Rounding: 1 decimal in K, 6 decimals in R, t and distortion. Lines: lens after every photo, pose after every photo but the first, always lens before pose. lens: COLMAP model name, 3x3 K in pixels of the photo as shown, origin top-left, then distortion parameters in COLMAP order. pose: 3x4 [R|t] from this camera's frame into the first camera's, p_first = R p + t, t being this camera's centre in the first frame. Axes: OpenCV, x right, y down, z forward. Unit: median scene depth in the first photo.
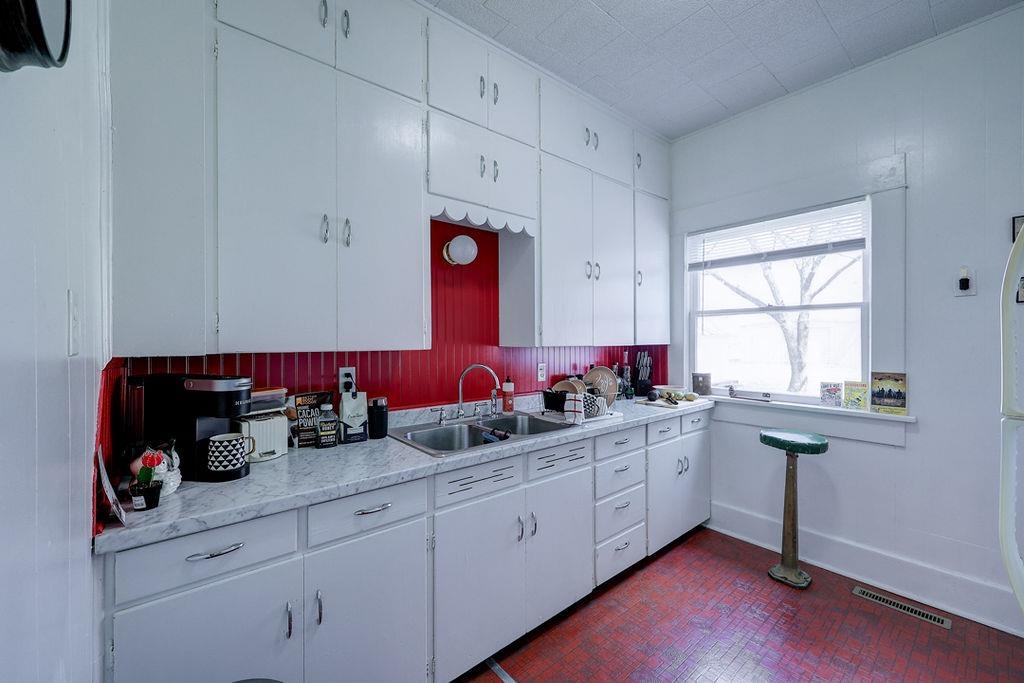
lens RADIAL K [[420.5, 0, 521.8], [0, 420.5, 340.9], [0, 0, 1]] dist [-0.001422, -0.000094]
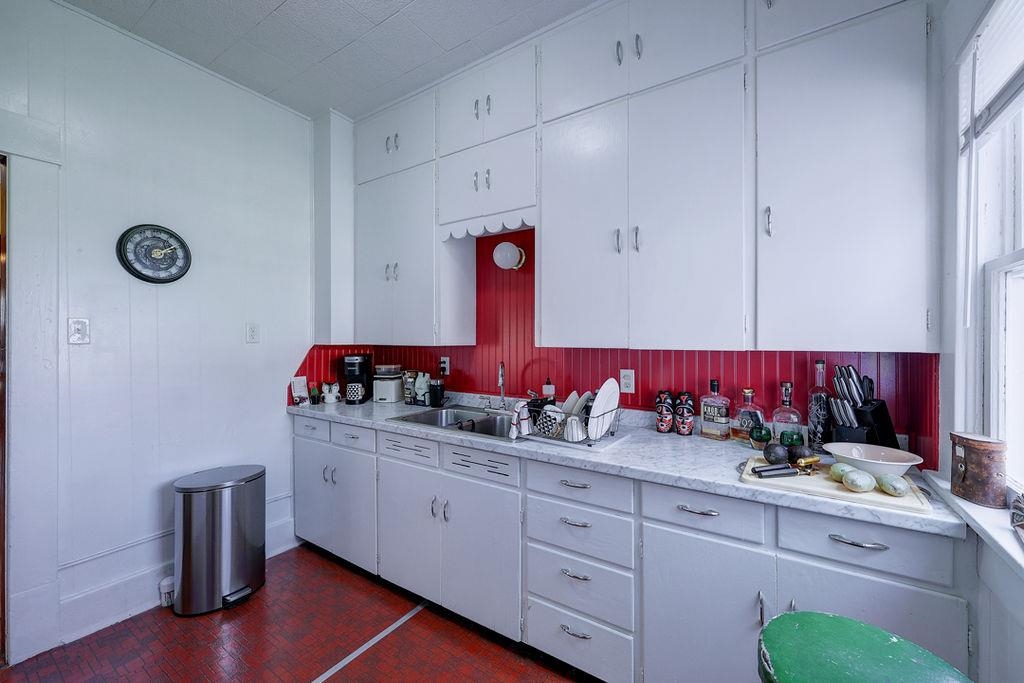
lens RADIAL K [[399.2, 0, 540.9], [0, 399.2, 344.7], [0, 0, 1]] dist [-0.001345, 0.000047]
pose [[0.297125, 0.016266, -0.954700, 0.916310], [-0.003043, 0.999866, 0.016088, -0.003683], [0.954834, -0.001875, 0.297135, 0.803763]]
